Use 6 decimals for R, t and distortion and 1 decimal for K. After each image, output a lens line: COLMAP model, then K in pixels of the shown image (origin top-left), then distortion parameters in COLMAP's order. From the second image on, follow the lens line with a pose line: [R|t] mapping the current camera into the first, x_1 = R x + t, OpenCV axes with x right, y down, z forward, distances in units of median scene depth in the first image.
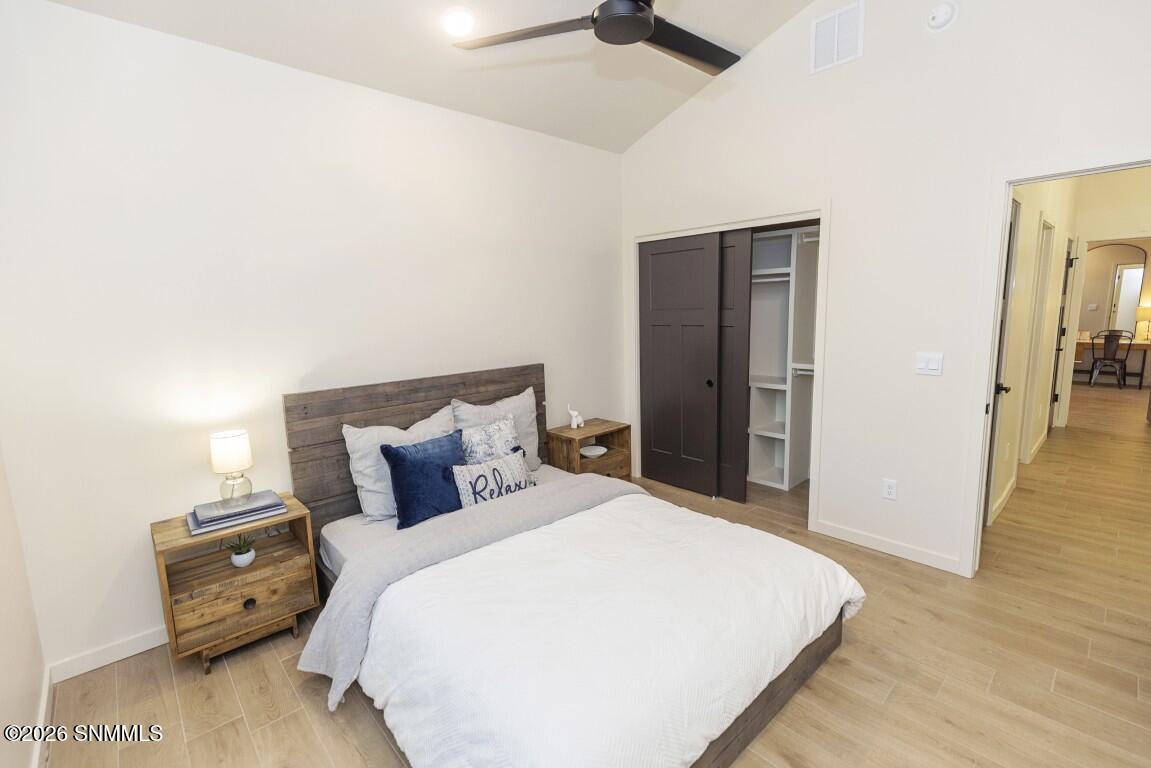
lens RADIAL K [[504.0, 0, 574.8], [0, 504.0, 382.0], [0, 0, 1]] dist [-0.001863, -0.000344]
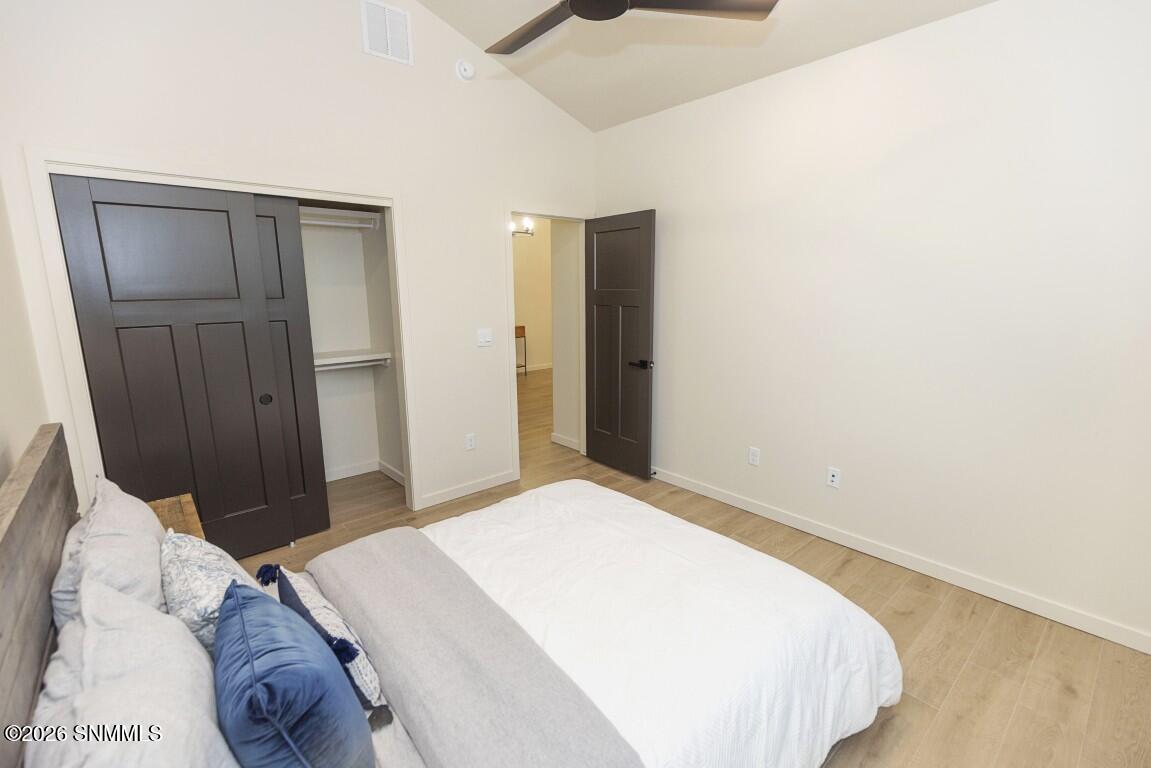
lens RADIAL K [[504.0, 0, 570.7], [0, 504.0, 385.5], [0, 0, 1]] dist [-0.001863, -0.000344]
pose [[0.037947, -0.157649, 0.986766, -0.558978], [0.160532, 0.975613, 0.149693, -0.068958], [-0.986301, 0.152727, 0.062329, 0.637054]]
